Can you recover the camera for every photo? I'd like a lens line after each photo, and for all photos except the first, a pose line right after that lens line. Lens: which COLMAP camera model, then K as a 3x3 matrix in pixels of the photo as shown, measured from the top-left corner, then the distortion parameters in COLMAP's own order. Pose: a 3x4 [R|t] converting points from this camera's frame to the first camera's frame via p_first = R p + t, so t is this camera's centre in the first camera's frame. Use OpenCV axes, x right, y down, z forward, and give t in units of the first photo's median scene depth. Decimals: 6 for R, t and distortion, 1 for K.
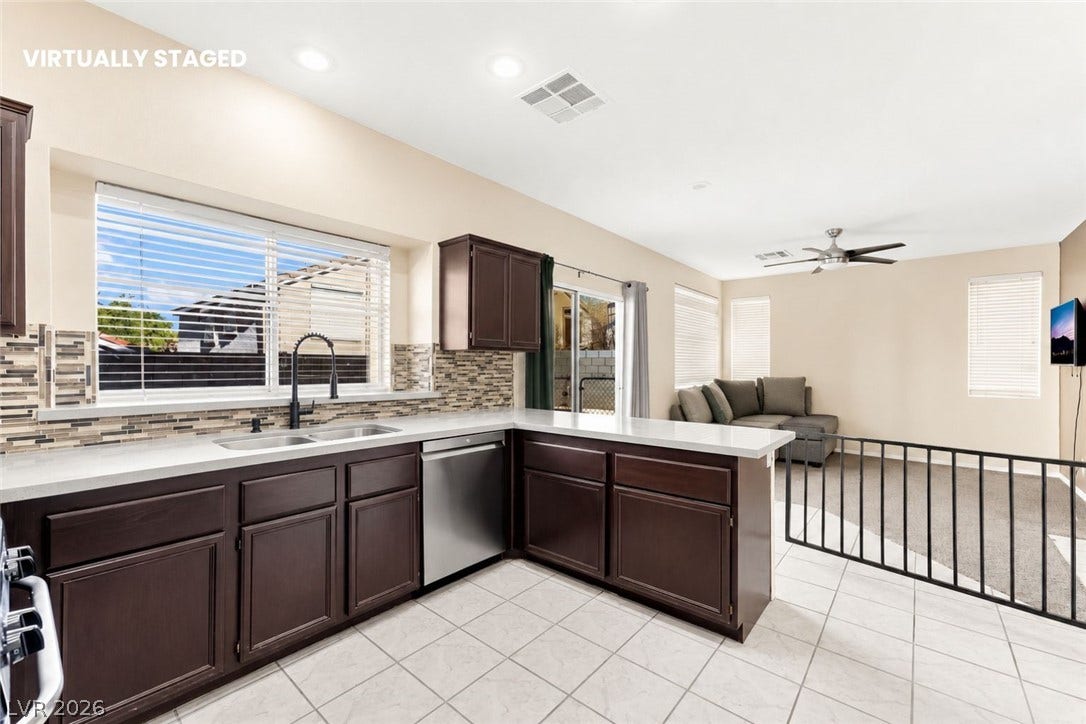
lens RADIAL K [[446.7, 0, 543.0], [0, 446.7, 361.8], [0, 0, 1]] dist [-0.004467, 0.001503]
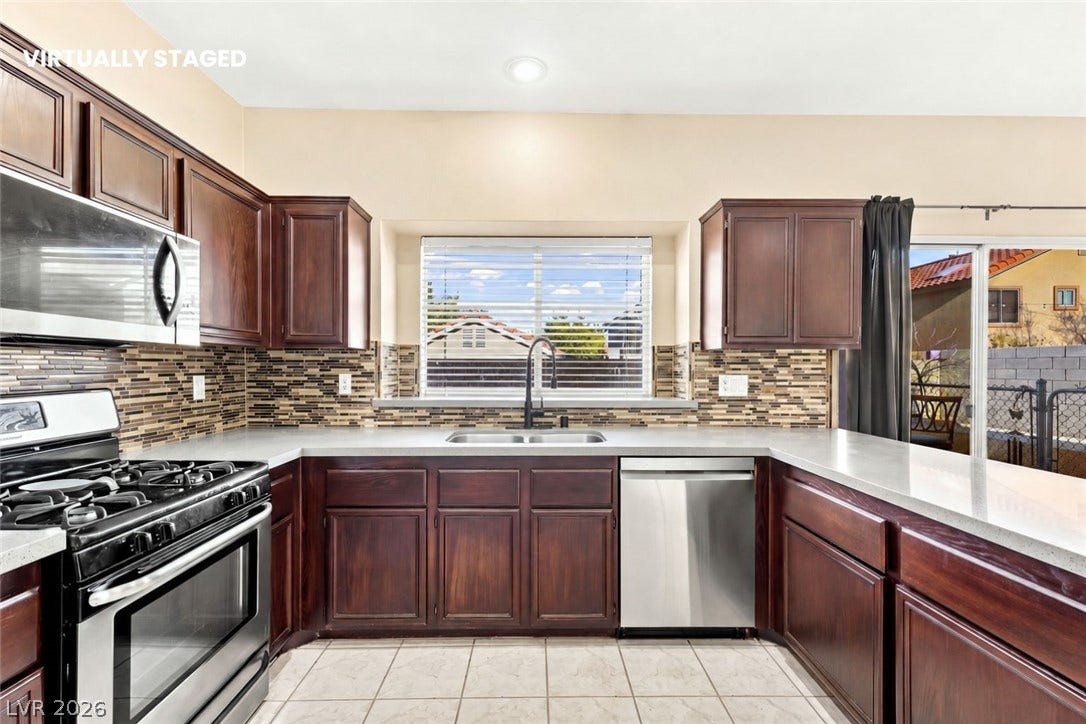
lens RADIAL K [[464.9, 0, 541.3], [0, 464.9, 366.4], [0, 0, 1]] dist [0.000942, 0.001663]
pose [[0.660708, -0.006321, -0.750616, 0.221334], [0.006488, 0.999975, -0.002710, 0.003770], [0.750615, -0.003079, 0.660733, 0.216442]]
